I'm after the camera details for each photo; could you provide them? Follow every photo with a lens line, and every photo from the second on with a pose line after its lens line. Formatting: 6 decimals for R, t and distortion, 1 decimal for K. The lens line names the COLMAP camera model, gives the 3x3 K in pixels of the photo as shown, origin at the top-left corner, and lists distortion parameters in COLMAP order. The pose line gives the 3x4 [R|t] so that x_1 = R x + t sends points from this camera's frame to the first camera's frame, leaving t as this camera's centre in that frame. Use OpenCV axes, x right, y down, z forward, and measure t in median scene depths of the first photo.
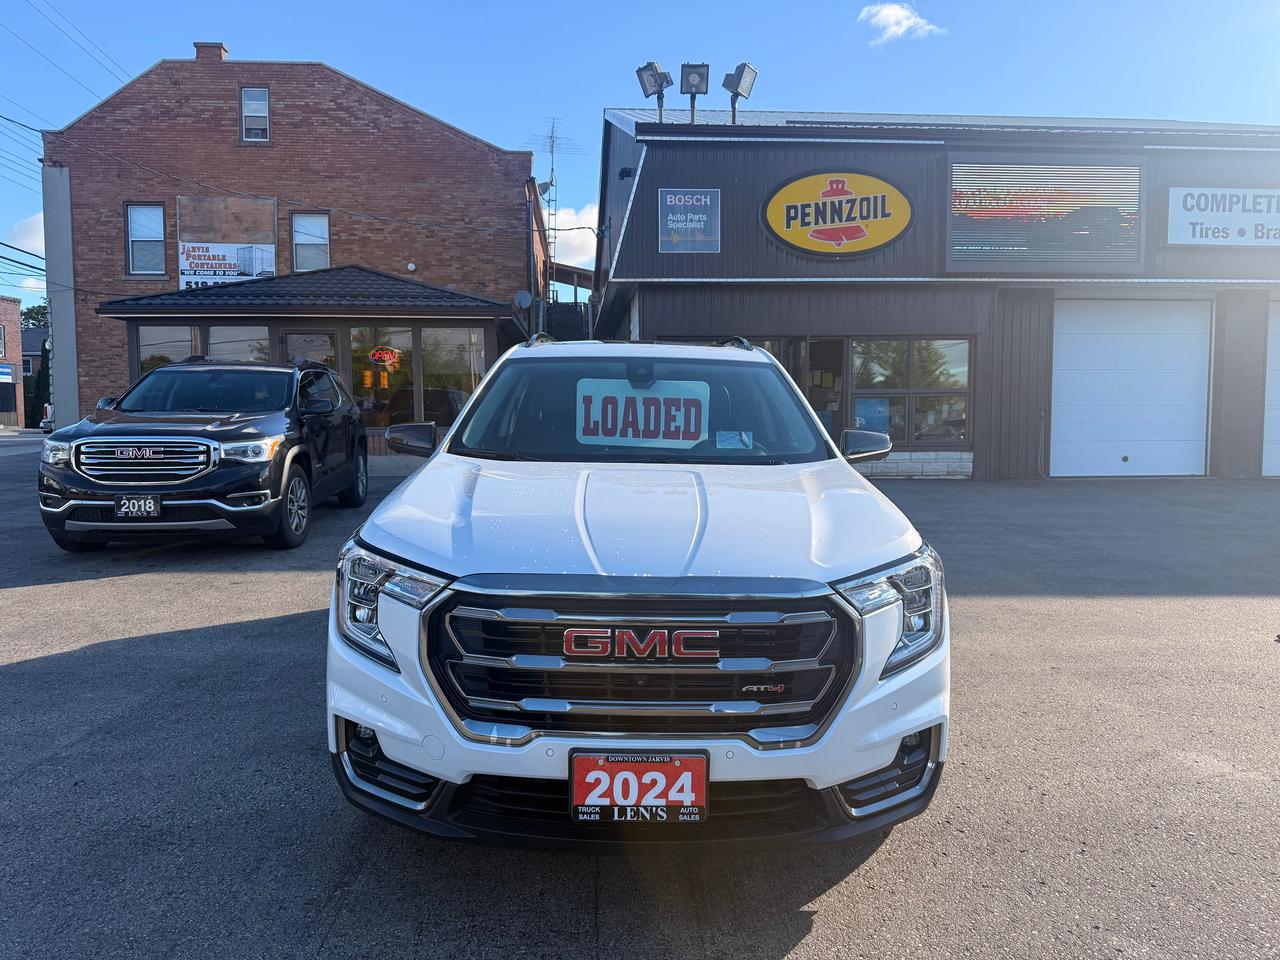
lens RADIAL K [[930.2, 0, 655.6], [0, 930.2, 508.7], [0, 0, 1]] dist [0.066645, -0.101434]
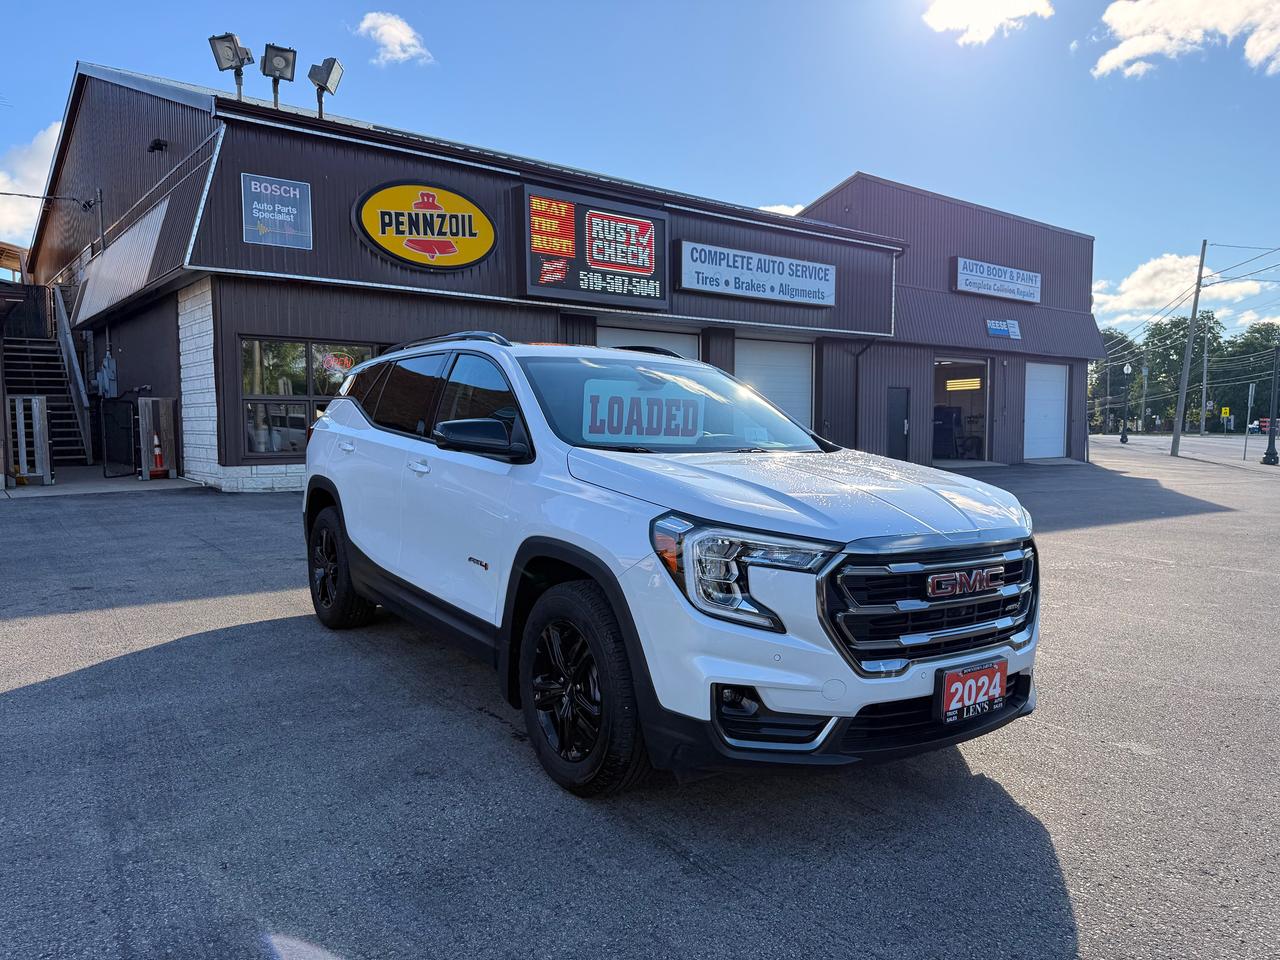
lens RADIAL K [[930.2, 0, 655.6], [0, 930.2, 508.7], [0, 0, 1]] dist [0.066645, -0.101434]
pose [[0.803404, -0.049612, 0.593364, -0.233262], [0.057950, 0.998307, 0.005007, 0.002063], [-0.592608, 0.030363, 0.804919, 0.039578]]
